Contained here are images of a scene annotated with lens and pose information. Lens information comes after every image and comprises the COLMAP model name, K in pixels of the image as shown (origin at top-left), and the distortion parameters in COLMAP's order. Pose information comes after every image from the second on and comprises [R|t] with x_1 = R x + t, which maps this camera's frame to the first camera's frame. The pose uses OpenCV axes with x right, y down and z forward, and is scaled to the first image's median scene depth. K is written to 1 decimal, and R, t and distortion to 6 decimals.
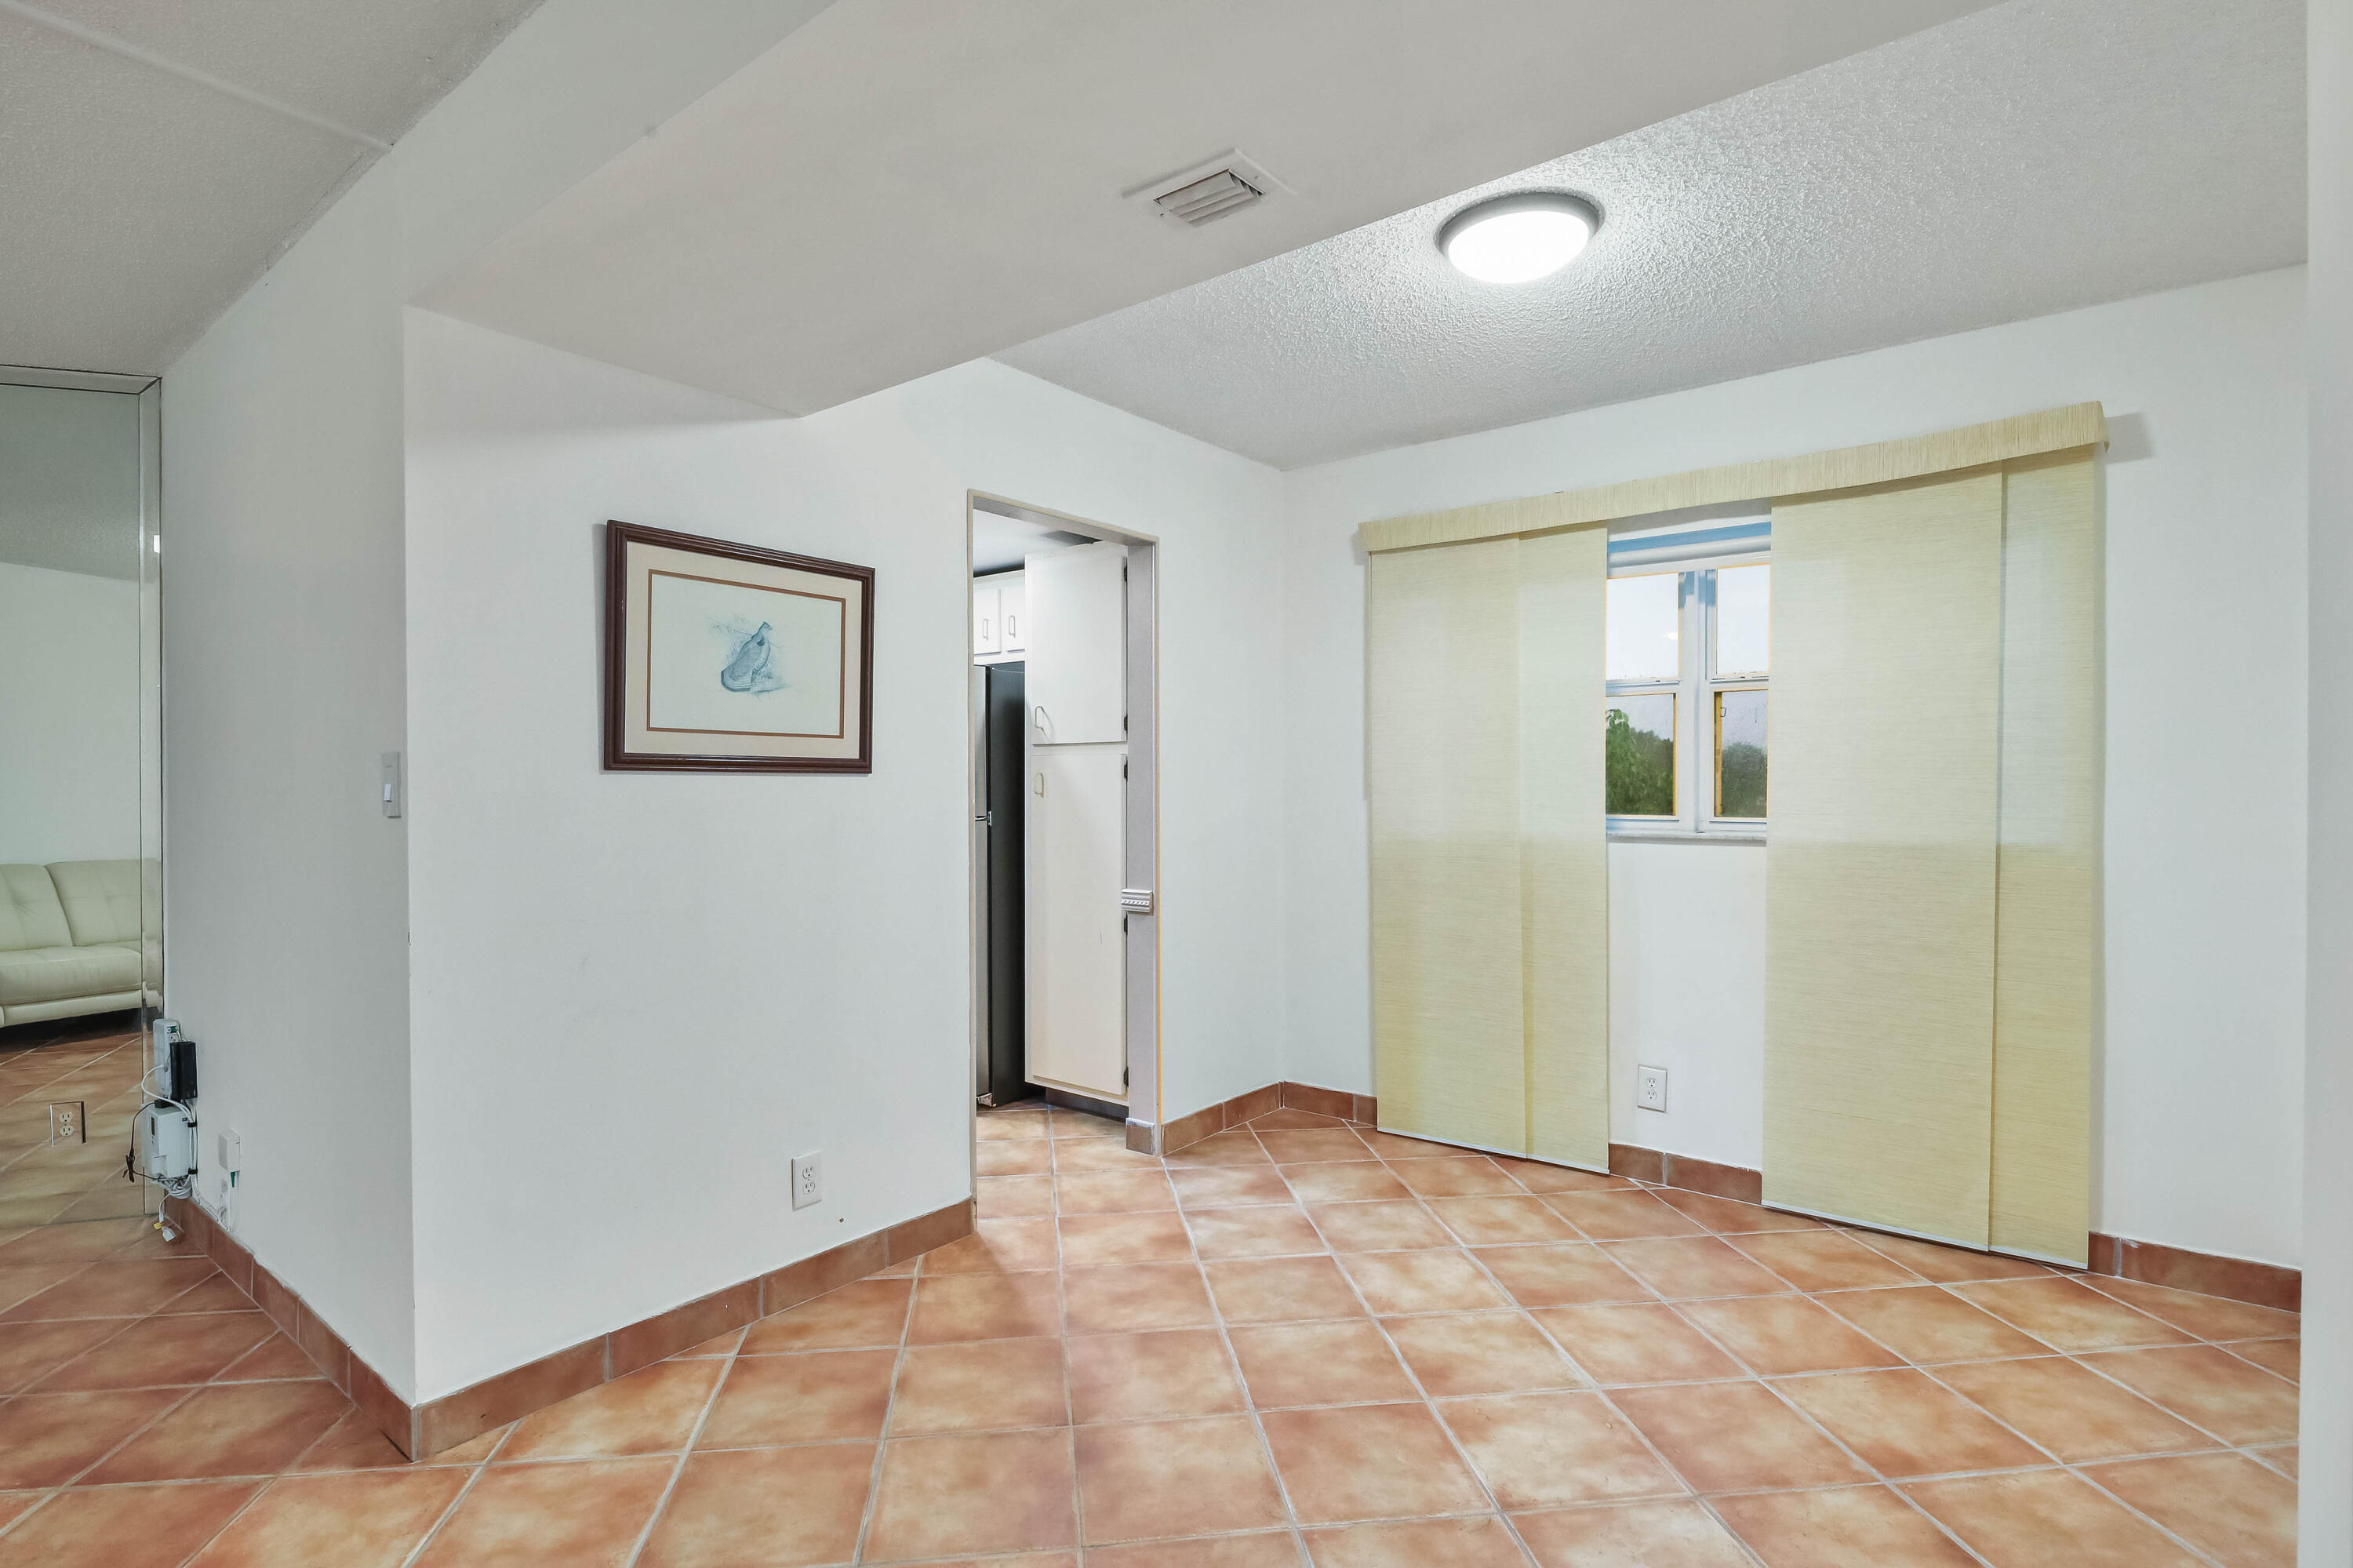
lens RADIAL K [[1140.0, 0, 1159.9], [0, 1140.0, 791.9], [0, 0, 1]] dist [-0.005919, -0.002910]
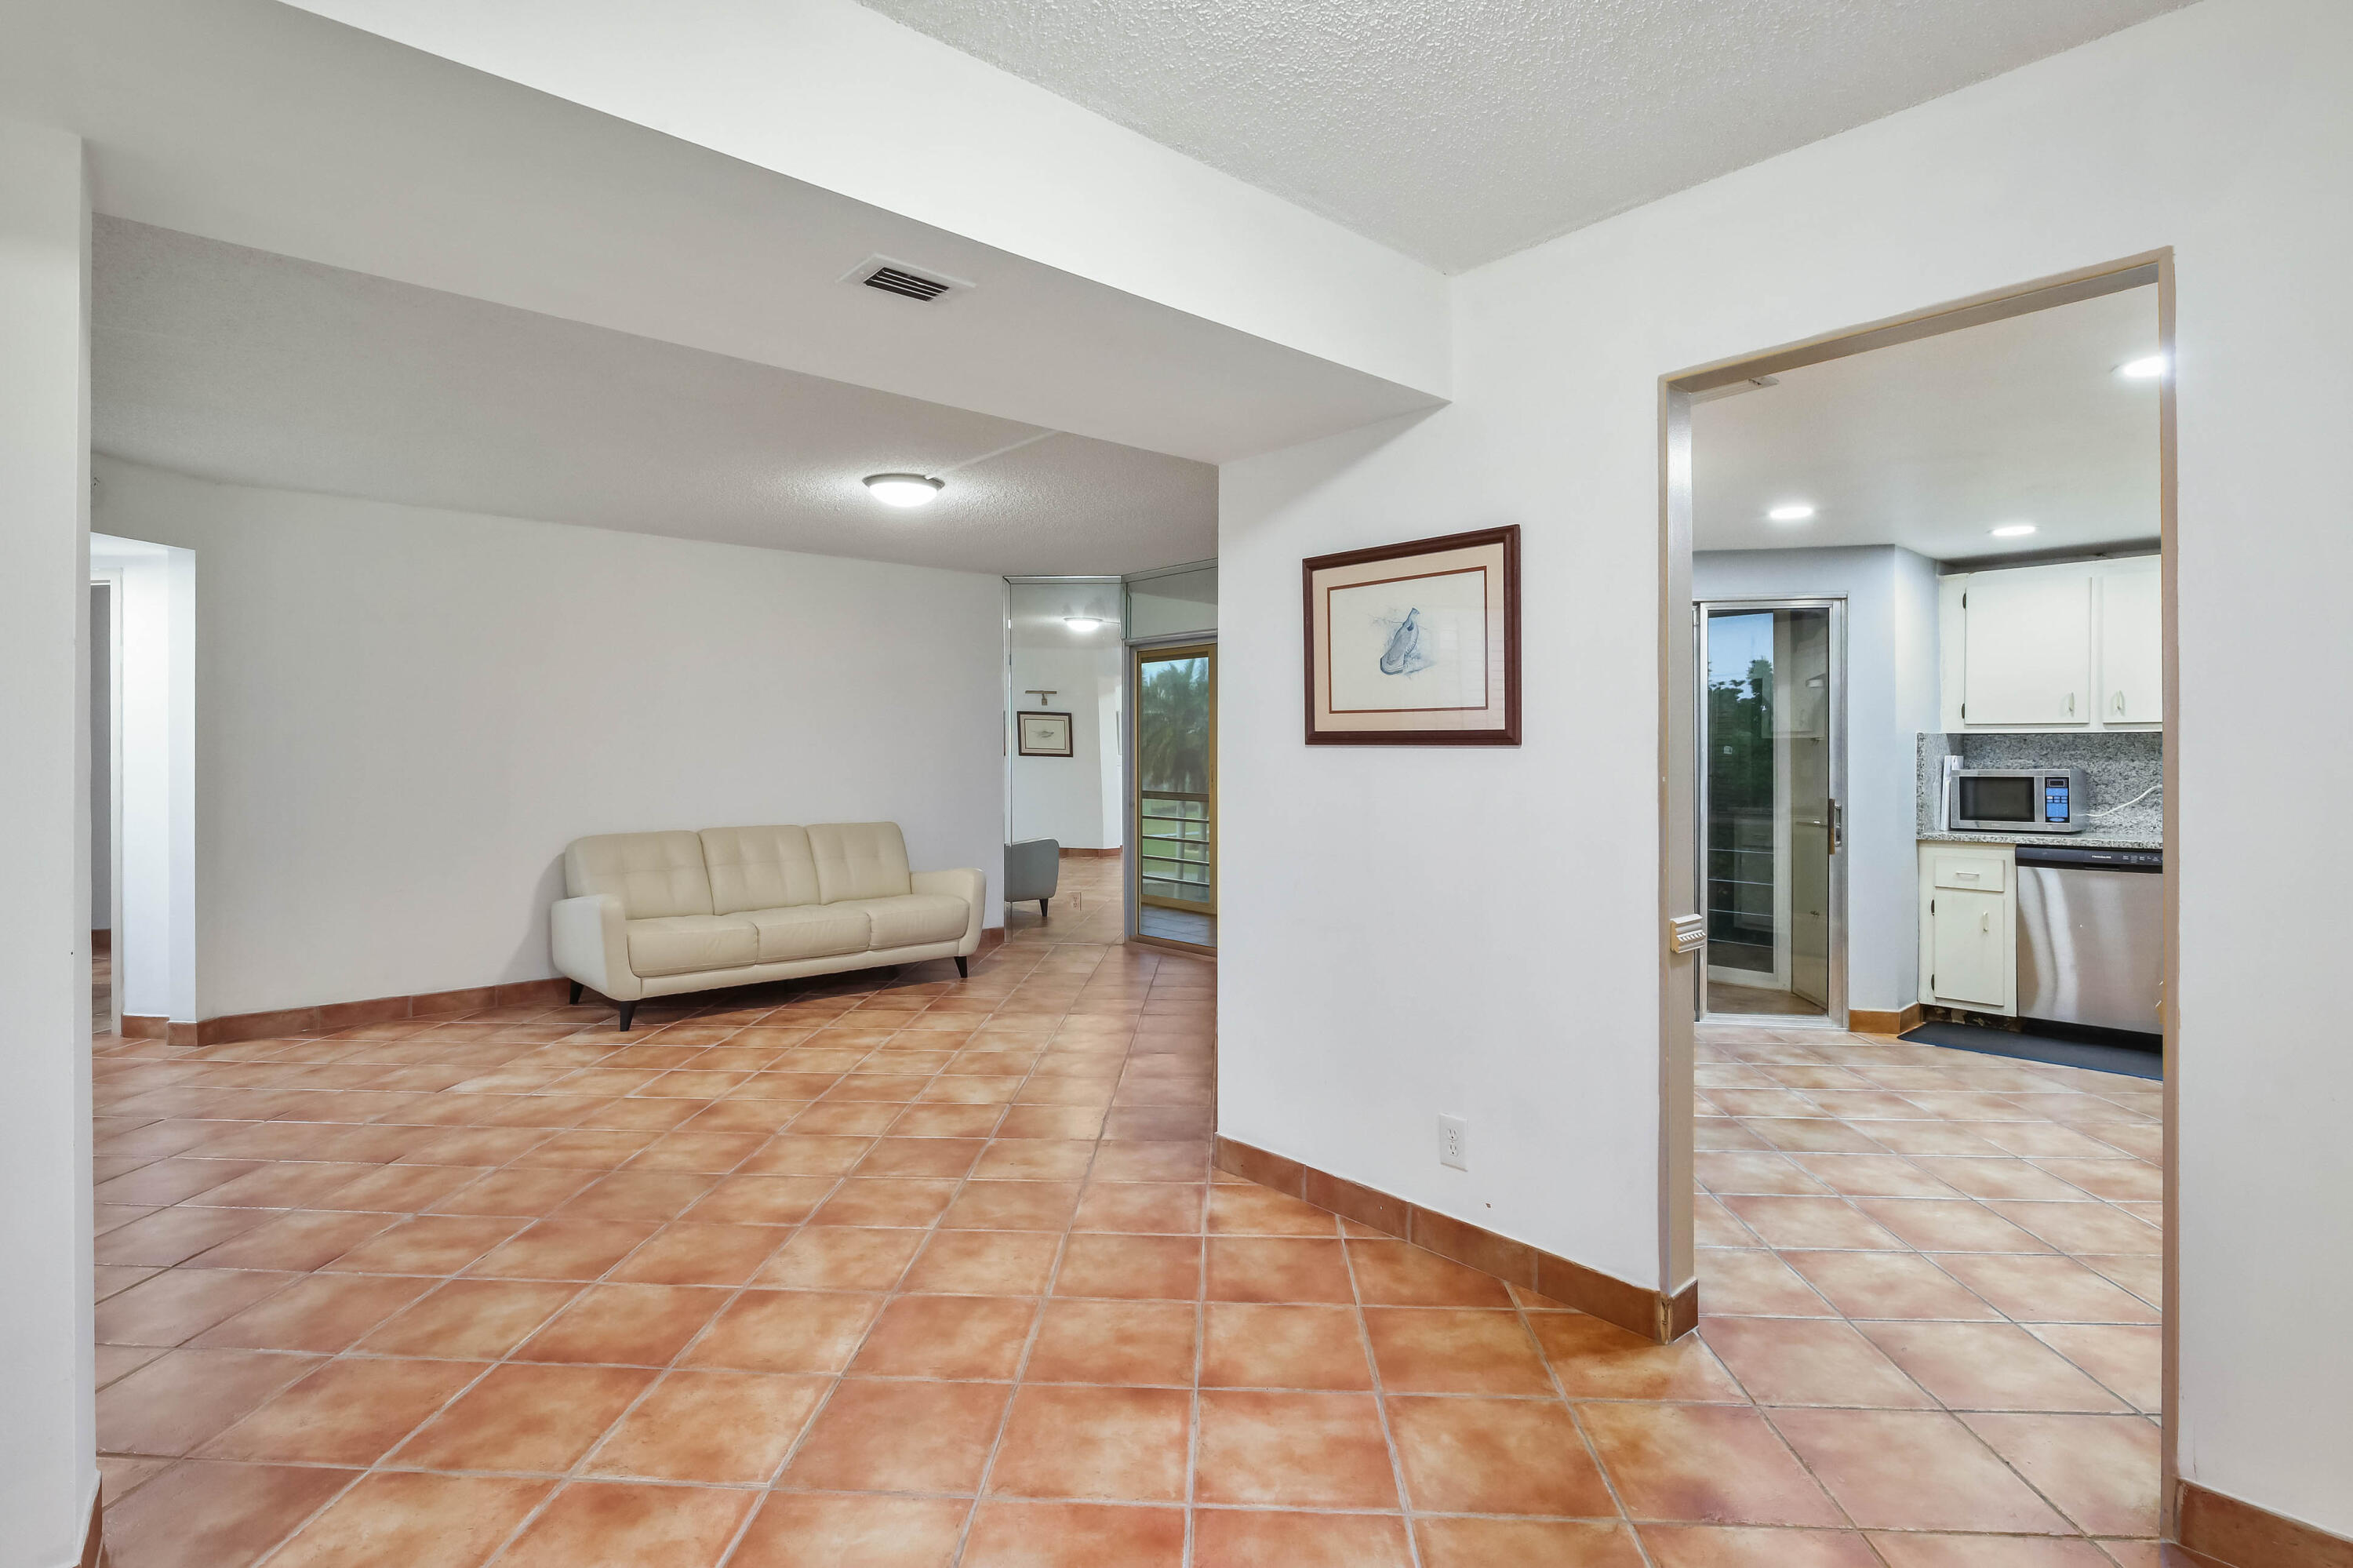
lens RADIAL K [[1140.0, 0, 1154.2], [0, 1140.0, 749.5], [0, 0, 1]] dist [-0.005919, -0.002910]
pose [[-0.185197, 0.001866, -0.982700, 0.747304], [-0.007475, 0.999967, 0.003308, -0.014373], [0.982673, 0.007958, -0.185177, 0.923212]]
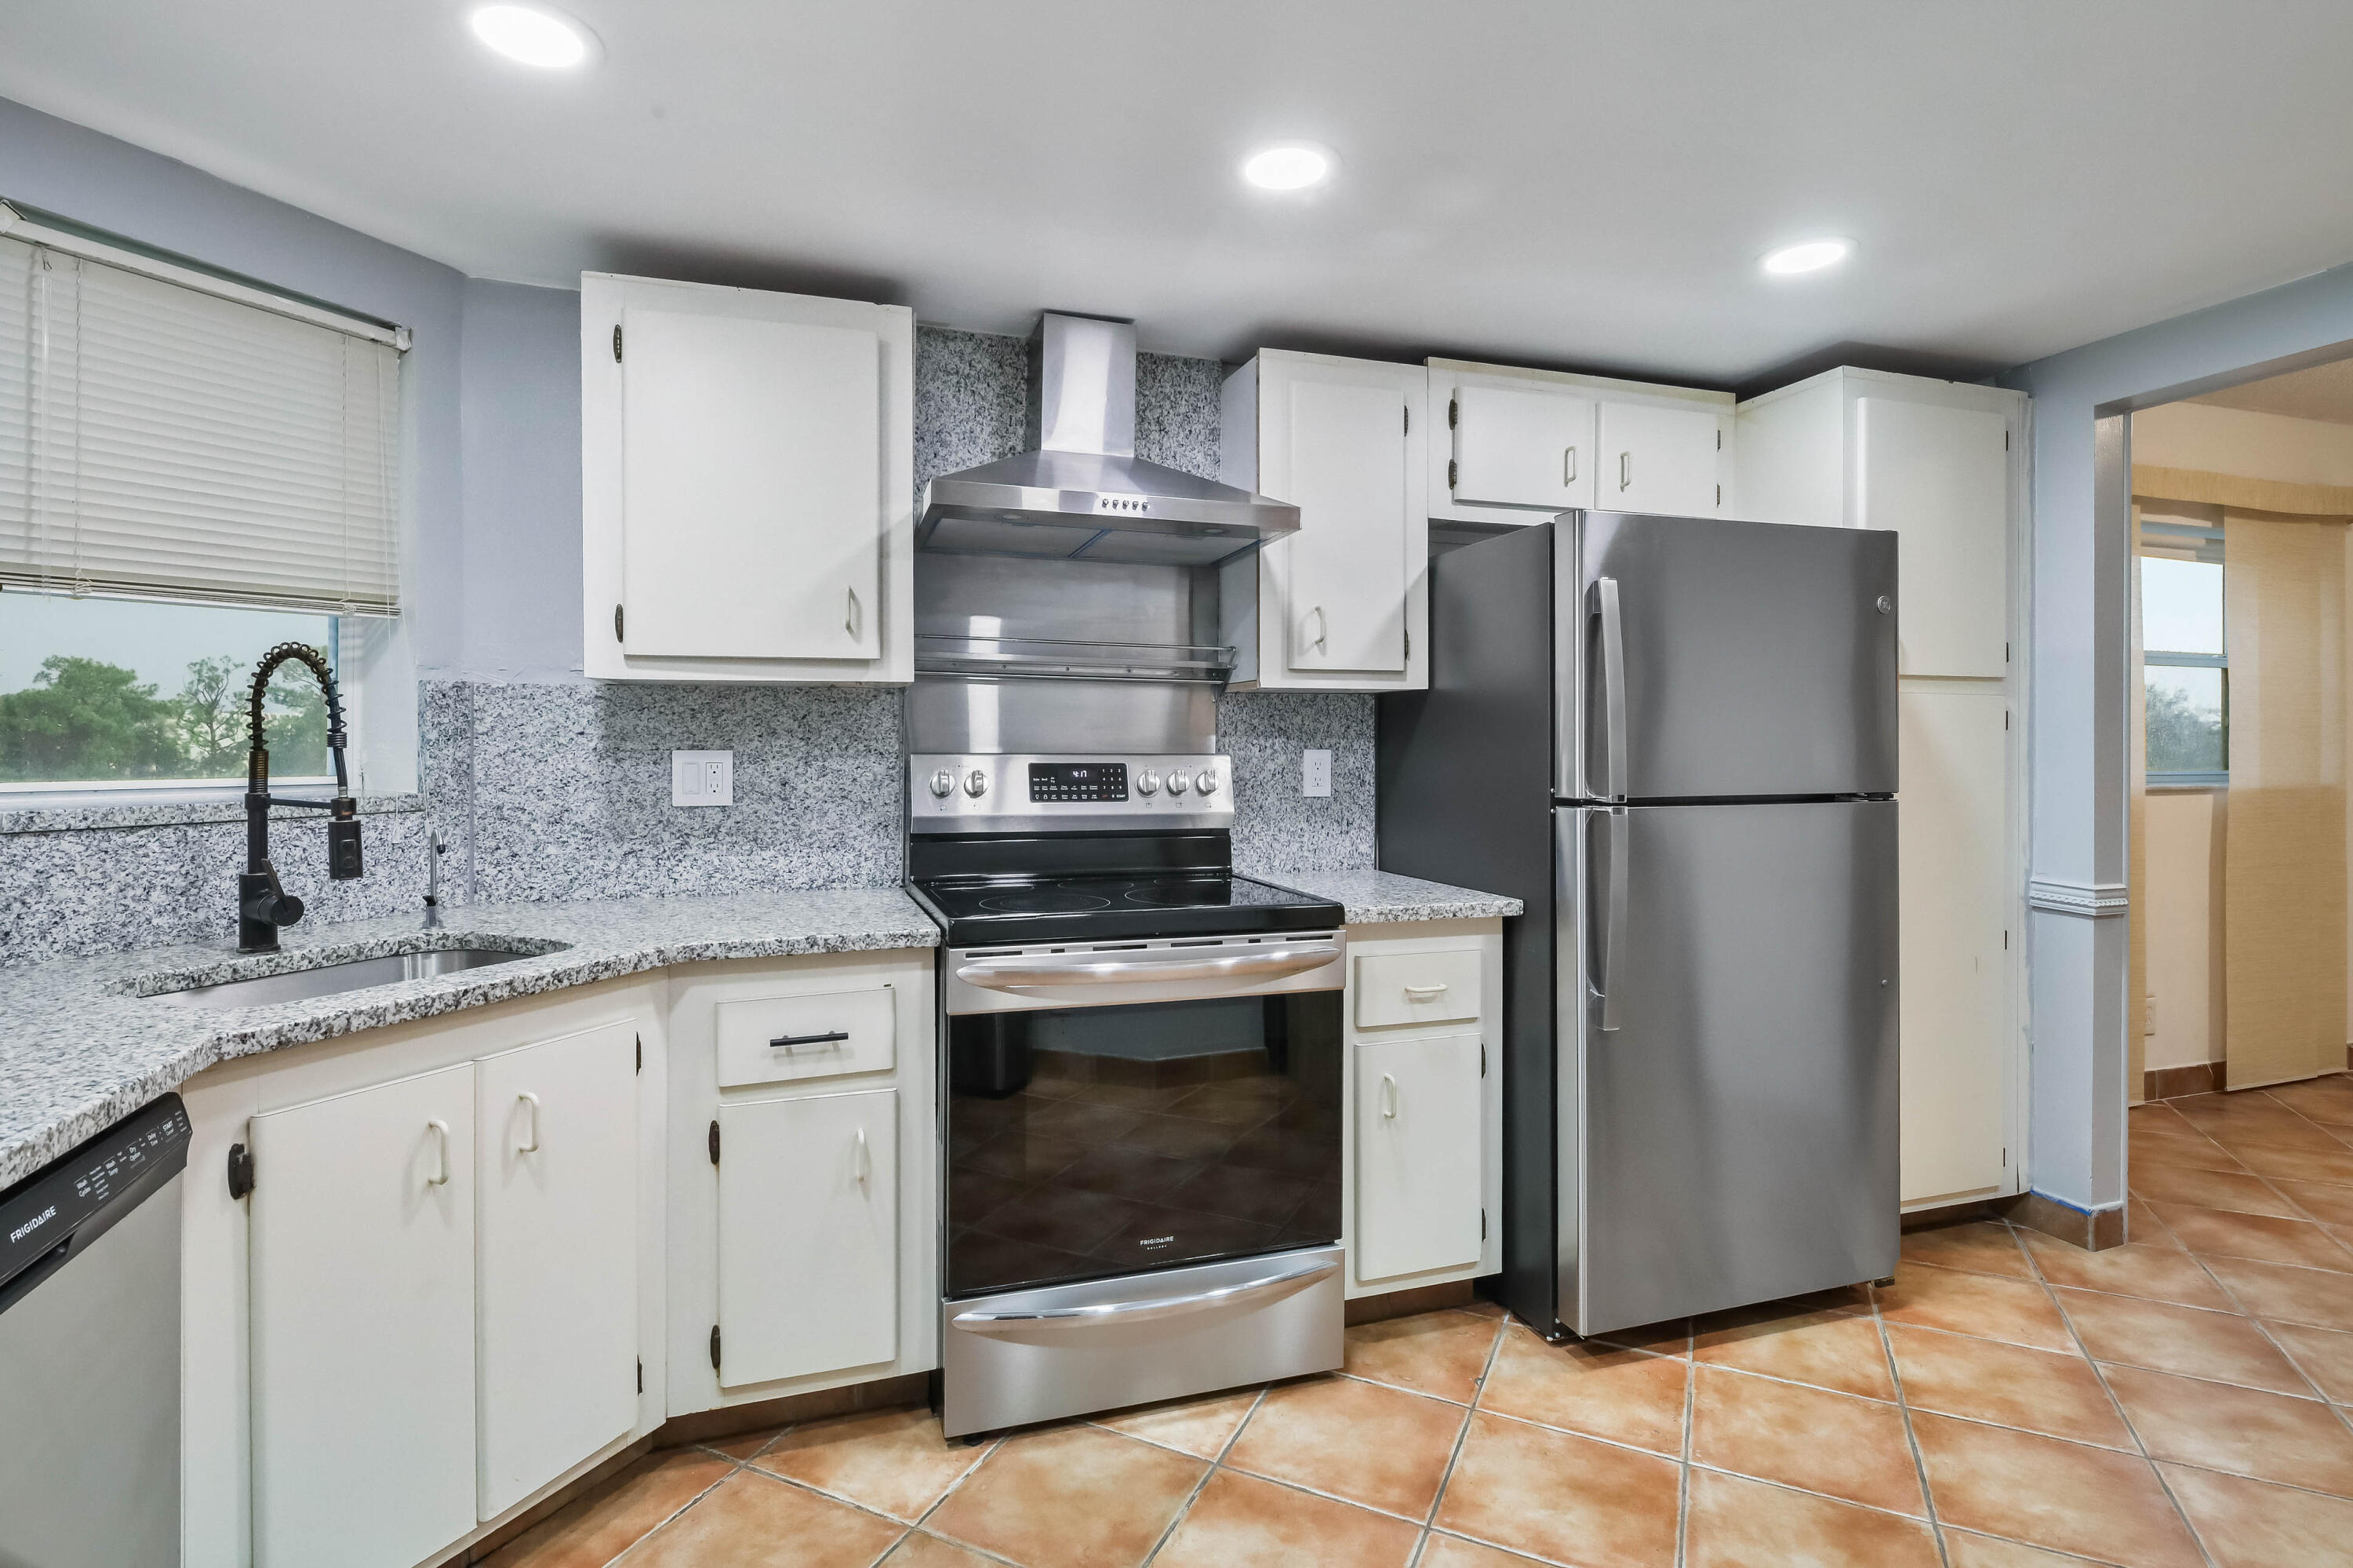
lens RADIAL K [[1140.0, 0, 1127.3], [0, 1140.0, 758.6], [0, 0, 1]] dist [-0.005919, -0.002910]
pose [[0.555241, -0.002293, 0.831686, -1.338163], [0.005961, 0.999981, -0.001222, 0.003910], [-0.831668, 0.005637, 0.555244, 1.557723]]
